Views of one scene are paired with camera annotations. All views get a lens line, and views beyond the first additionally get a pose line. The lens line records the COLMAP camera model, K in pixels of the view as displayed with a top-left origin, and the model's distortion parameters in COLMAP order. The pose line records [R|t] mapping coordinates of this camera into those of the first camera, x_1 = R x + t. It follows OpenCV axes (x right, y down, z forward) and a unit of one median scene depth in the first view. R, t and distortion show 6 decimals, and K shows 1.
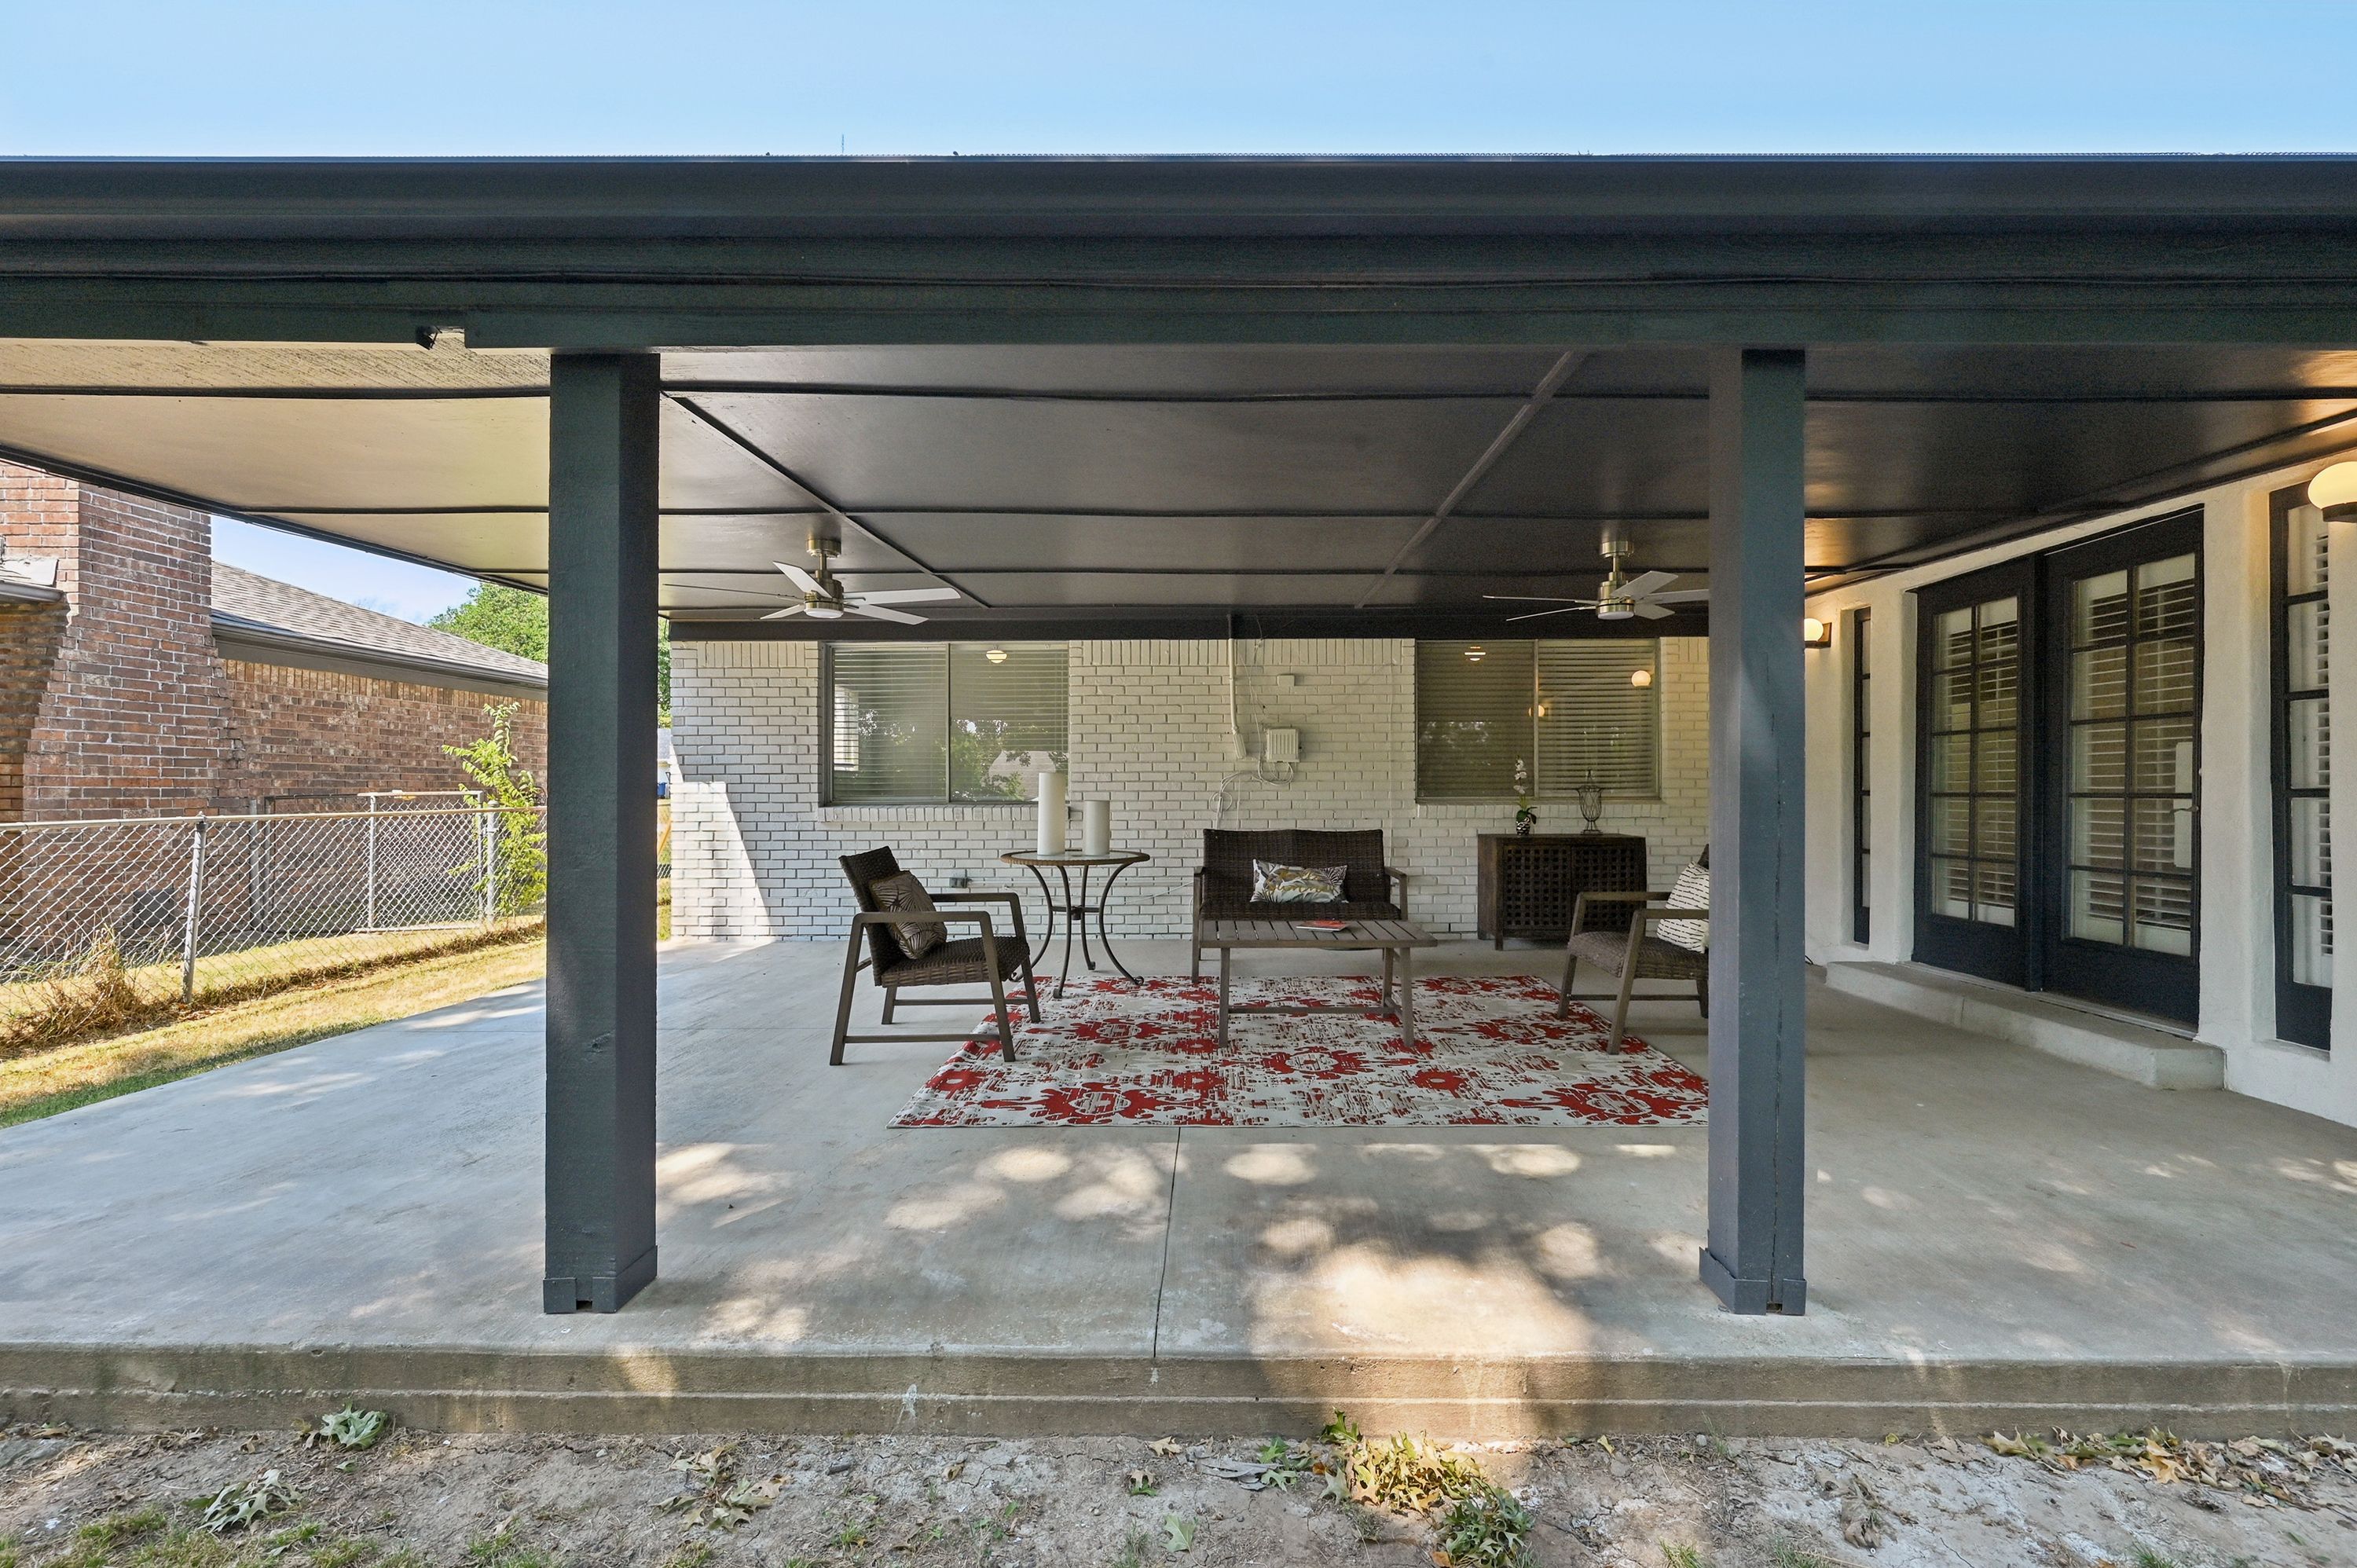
lens RADIAL K [[941.3, 0, 1204.9], [0, 941.3, 771.3], [0, 0, 1]] dist [0.002979, -0.000803]
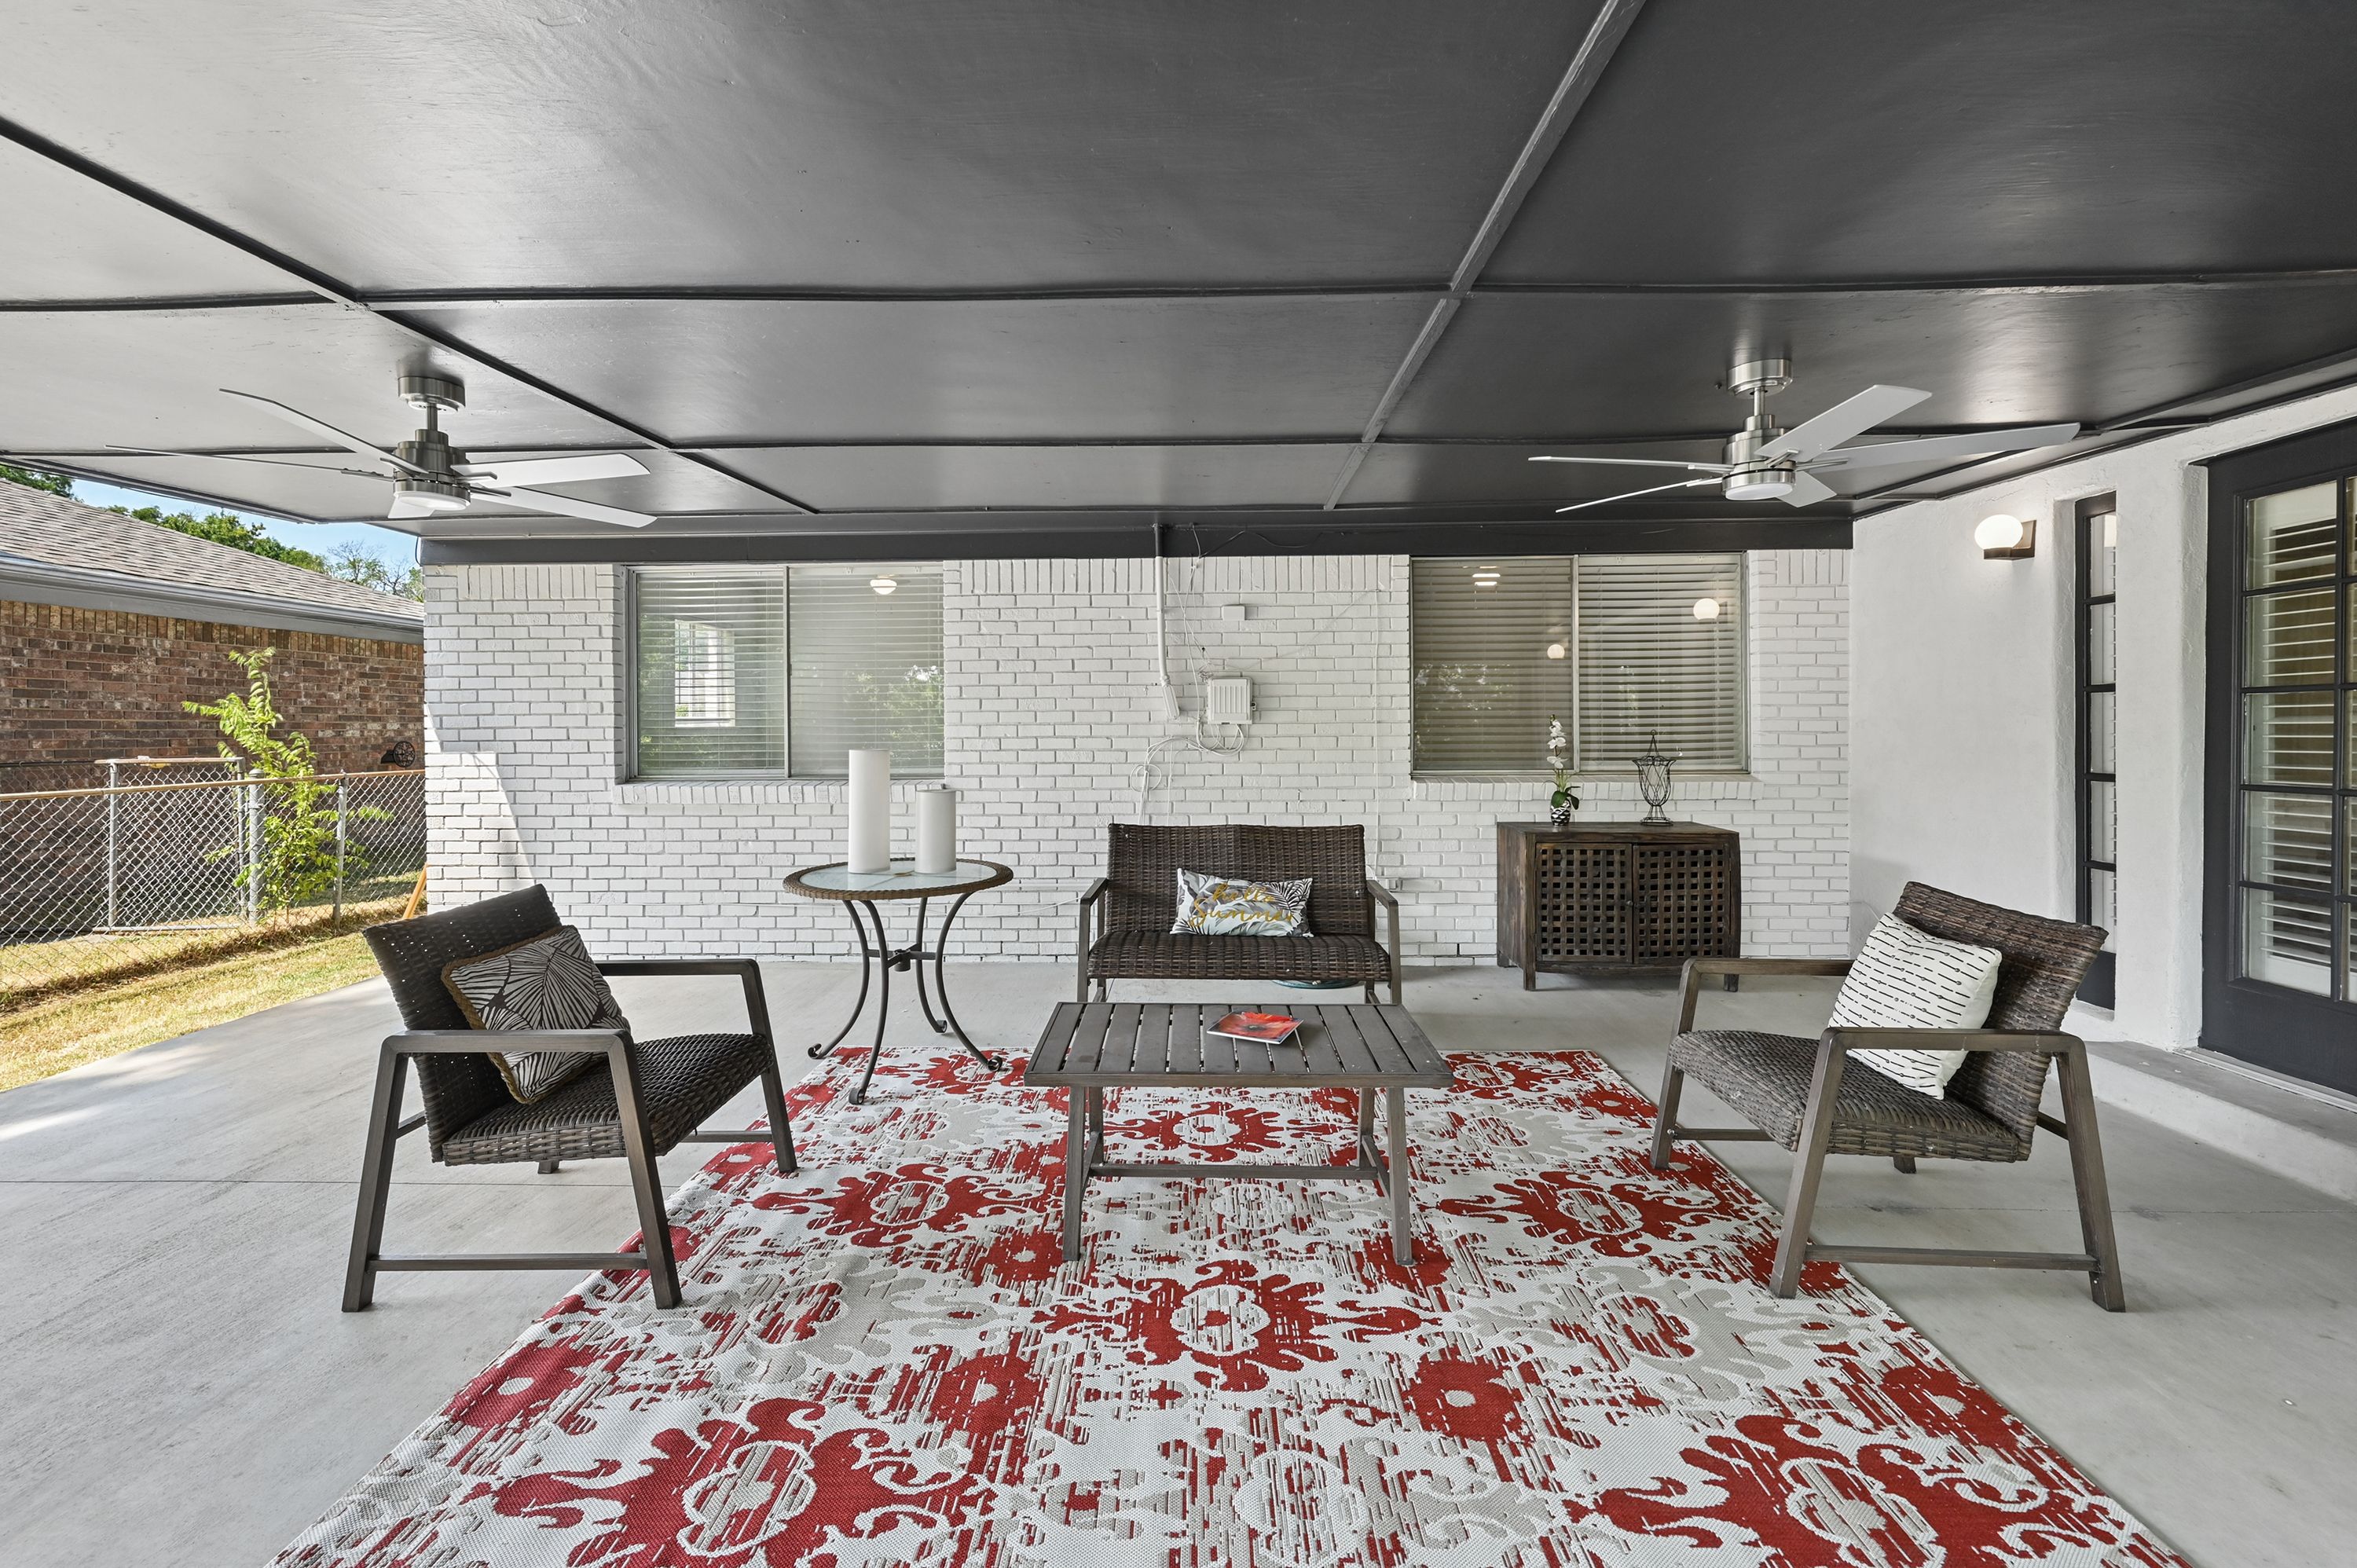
lens RADIAL K [[952.7, 0, 1180.6], [0, 952.7, 709.6], [0, 0, 1]] dist [0.001801, -0.000109]
pose [[0.999877, -0.003511, -0.015313, 0.056995], [0.003493, 0.999993, -0.001189, -0.020580], [0.015317, 0.001135, 0.999882, 0.259837]]
